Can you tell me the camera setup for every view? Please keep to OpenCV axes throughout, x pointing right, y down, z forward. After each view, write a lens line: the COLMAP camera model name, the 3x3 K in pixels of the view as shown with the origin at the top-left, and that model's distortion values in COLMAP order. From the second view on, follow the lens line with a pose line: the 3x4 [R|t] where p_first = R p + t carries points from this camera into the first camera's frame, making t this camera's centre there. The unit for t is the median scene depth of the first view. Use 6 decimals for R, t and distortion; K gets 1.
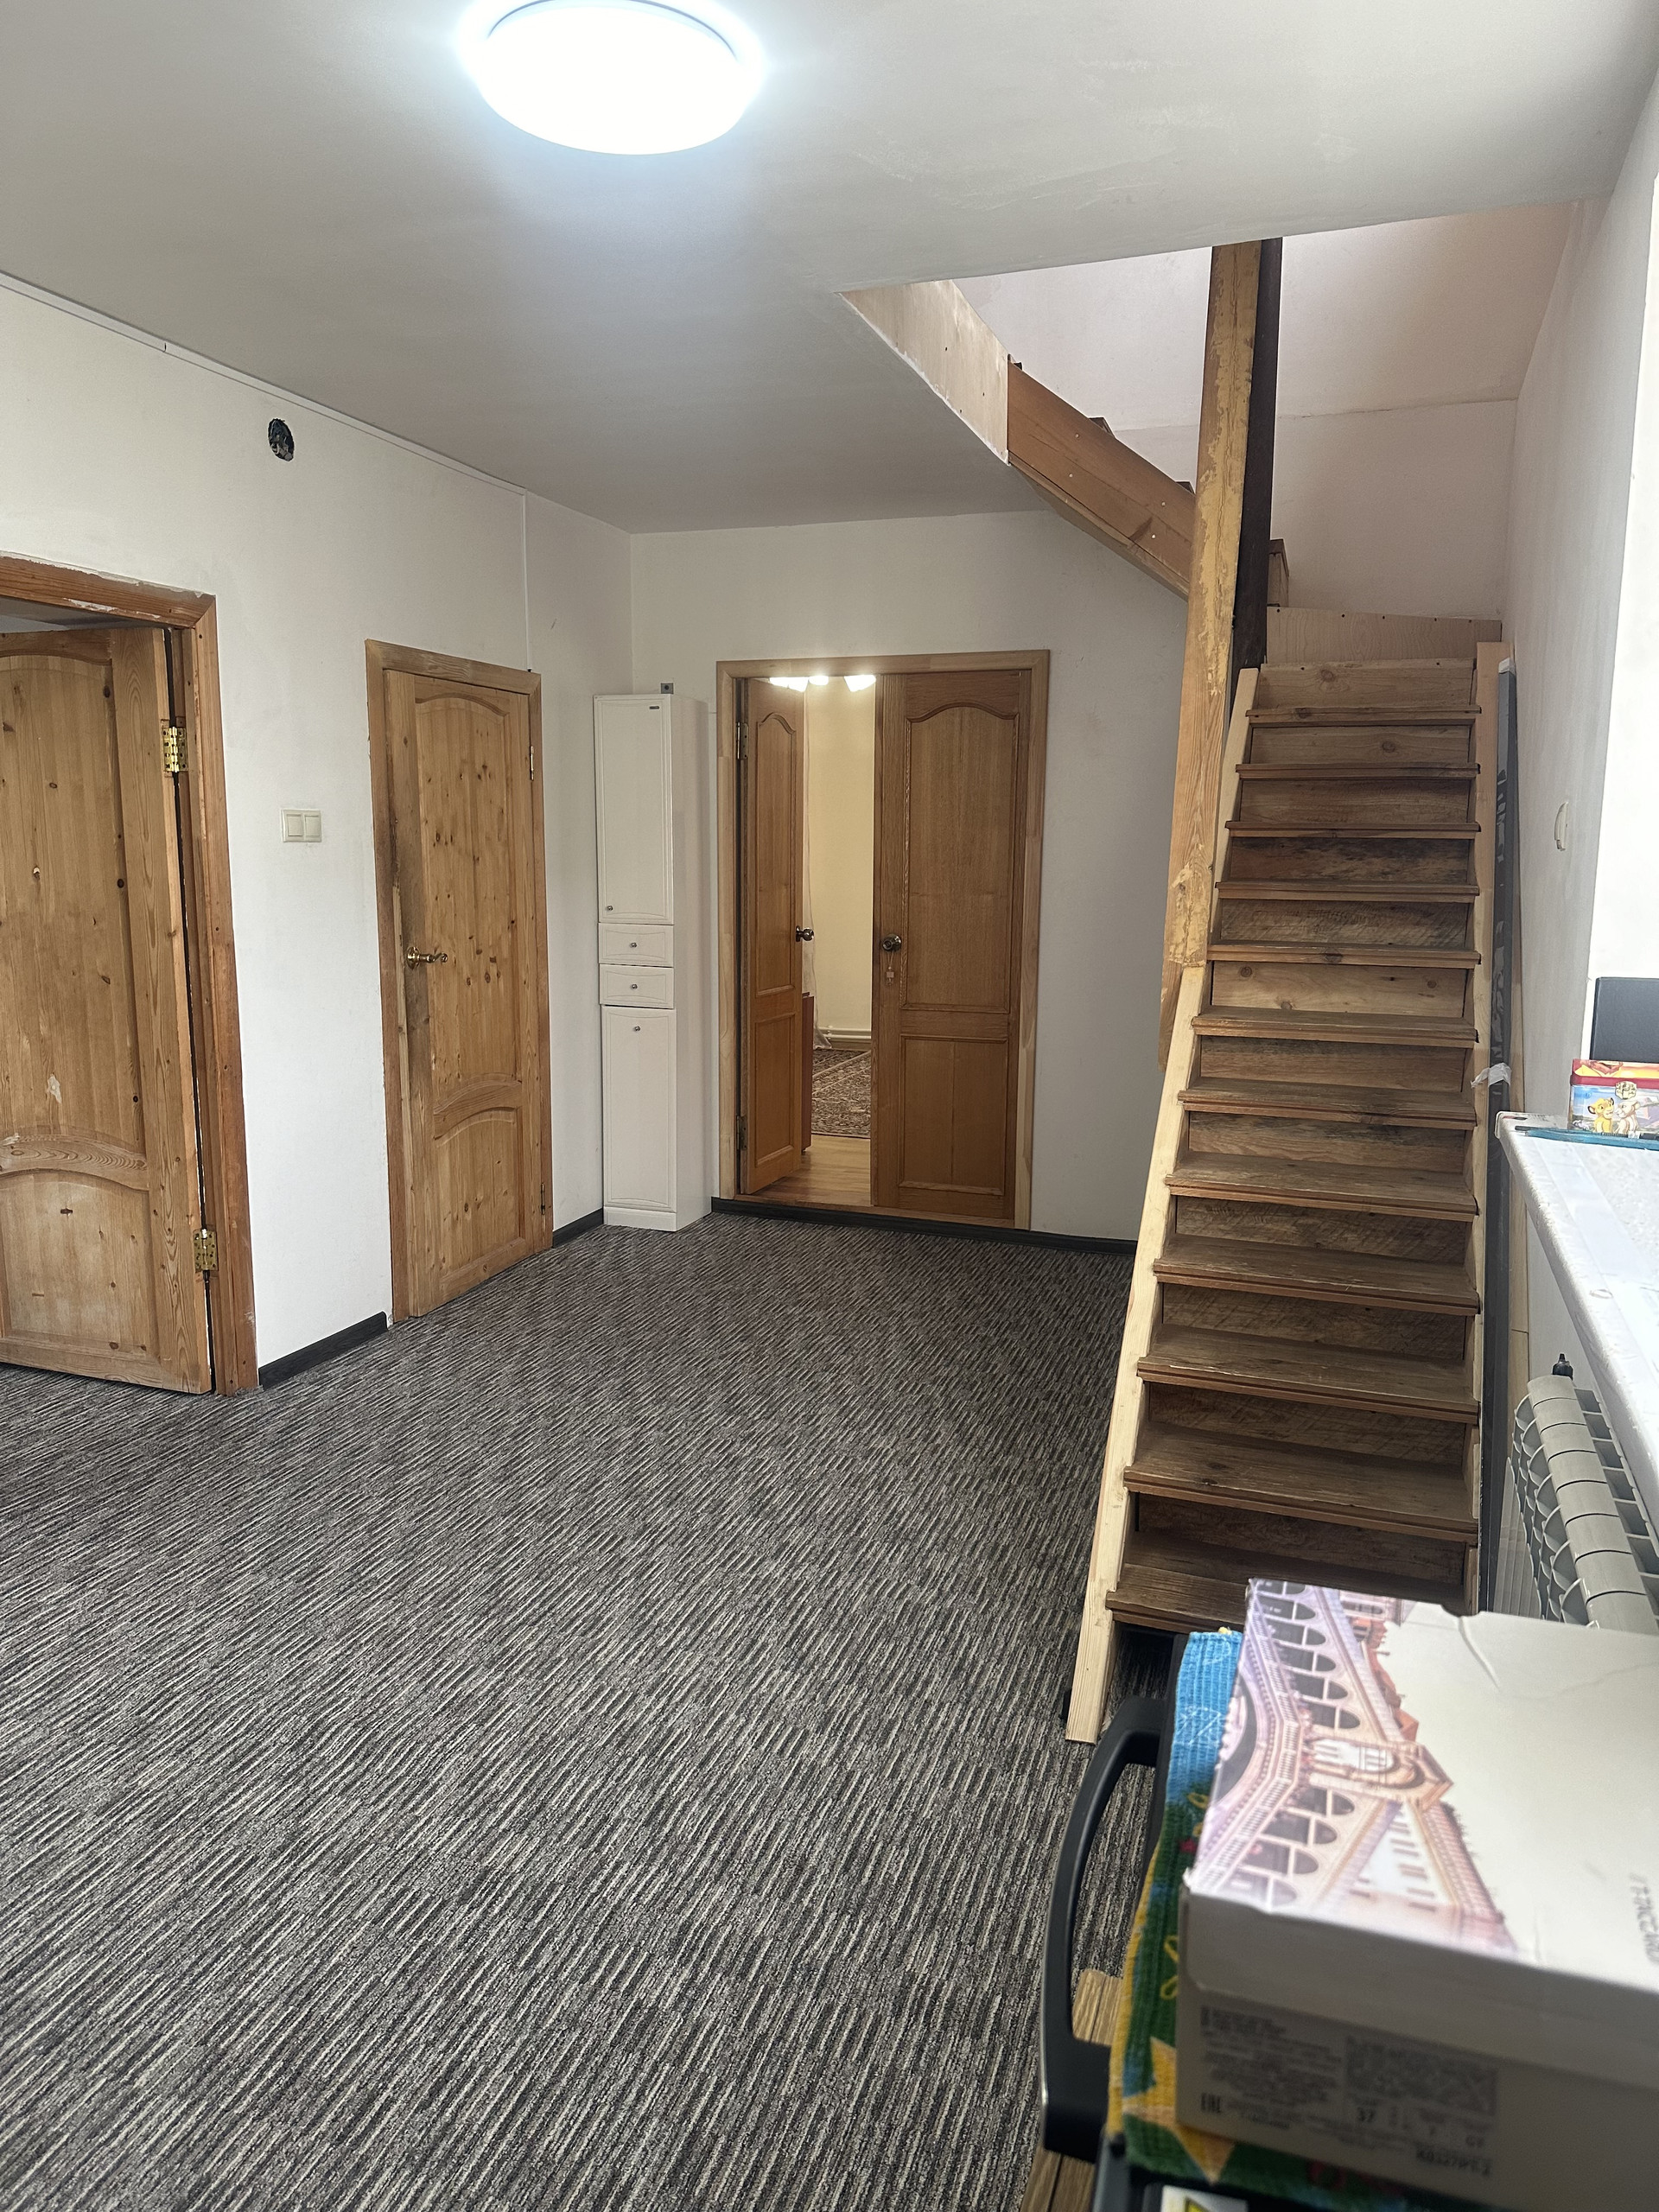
lens RADIAL K [[1551.5, 0, 833.4], [0, 1551.5, 1091.5], [0, 0, 1]] dist [0.032415, -0.038004]
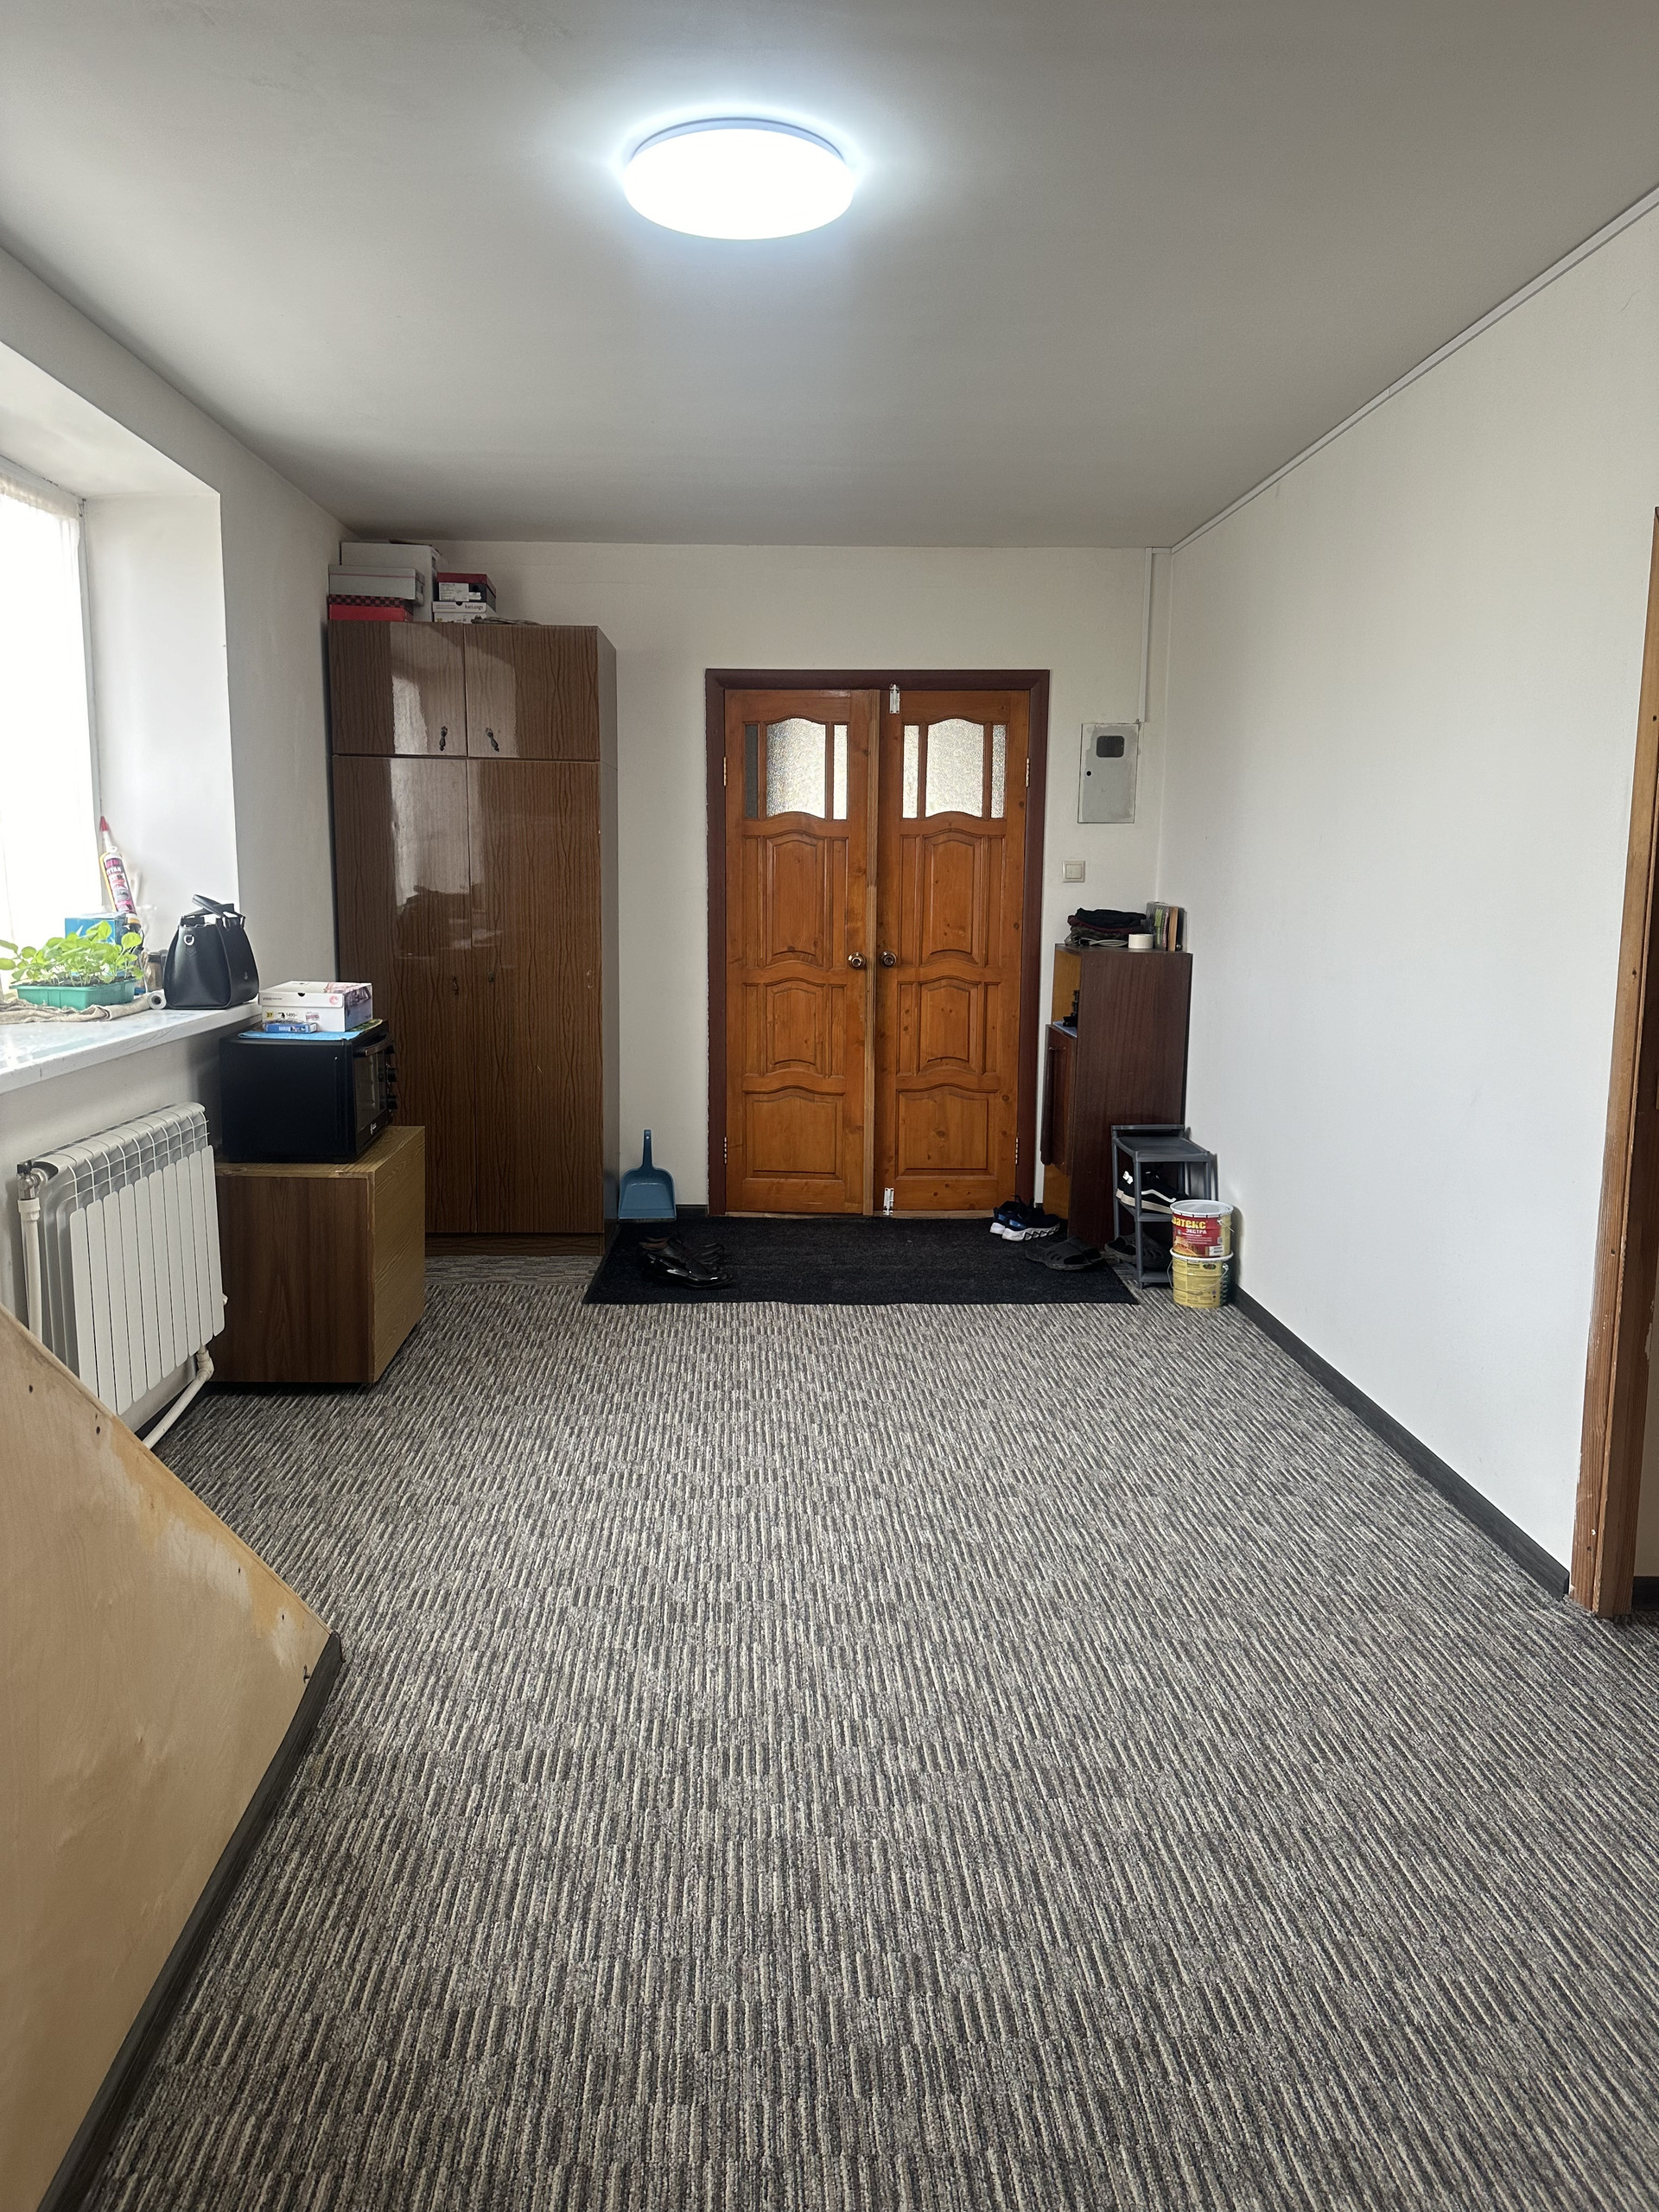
lens RADIAL K [[1547.2, 0, 821.9], [0, 1547.2, 1116.5], [0, 0, 1]] dist [0.052252, -0.078369]
pose [[-0.930828, 0.044654, -0.362719, 0.200562], [-0.073563, 0.949298, 0.305649, -0.280436], [0.357977, 0.311189, -0.880349, 1.838065]]
